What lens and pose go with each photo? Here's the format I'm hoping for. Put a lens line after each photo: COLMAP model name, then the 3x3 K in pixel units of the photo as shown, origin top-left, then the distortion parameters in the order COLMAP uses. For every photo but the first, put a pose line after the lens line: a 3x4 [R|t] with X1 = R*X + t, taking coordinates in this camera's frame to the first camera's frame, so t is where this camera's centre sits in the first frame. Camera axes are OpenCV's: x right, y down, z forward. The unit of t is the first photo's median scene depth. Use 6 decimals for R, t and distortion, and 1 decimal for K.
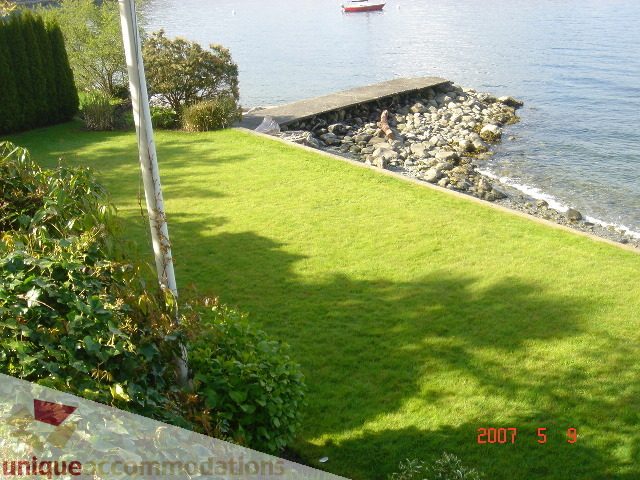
lens RADIAL K [[718.2, 0, 313.6], [0, 718.2, 237.3], [0, 0, 1]] dist [-0.188103, 0.154653]
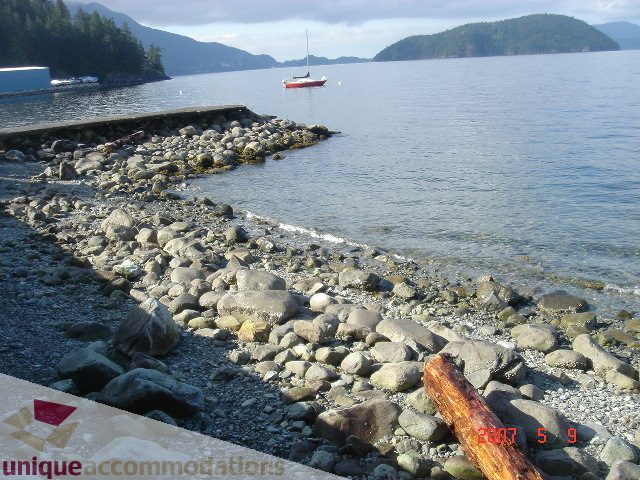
lens RADIAL K [[718.2, 0, 313.6], [0, 718.2, 237.3], [0, 0, 1]] dist [-0.188103, 0.154653]
pose [[0.999979, -0.002893, -0.005725, 0.328764], [0.002107, 0.991125, -0.132915, 0.071585], [0.006059, 0.132900, 0.991111, 0.155205]]
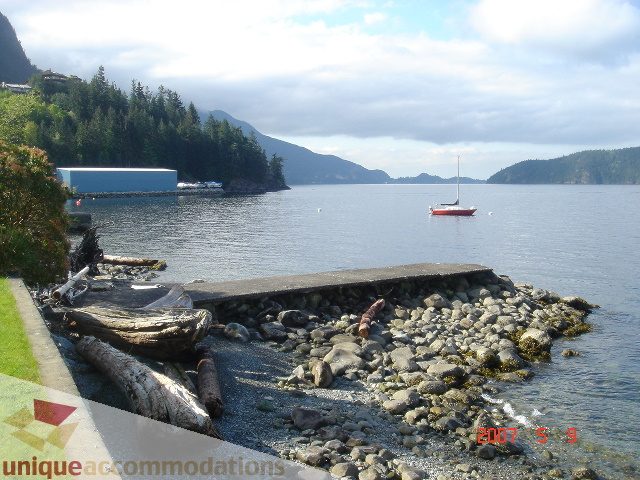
lens RADIAL K [[718.2, 0, 313.6], [0, 718.2, 237.3], [0, 0, 1]] dist [-0.188103, 0.154653]
pose [[0.985710, 0.064158, -0.155757, 0.144443], [-0.106219, 0.954372, -0.279090, -0.036961], [0.130744, 0.291646, 0.947549, 0.331455]]
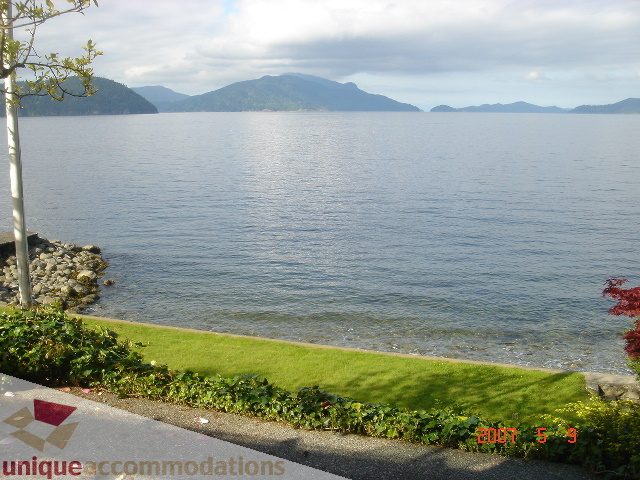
lens RADIAL K [[718.2, 0, 313.6], [0, 718.2, 237.3], [0, 0, 1]] dist [-0.188103, 0.154653]
pose [[0.814954, -0.042724, 0.577949, -0.085401], [0.165676, 0.972833, -0.161701, 0.022567], [-0.555340, 0.227531, 0.799892, -0.062148]]
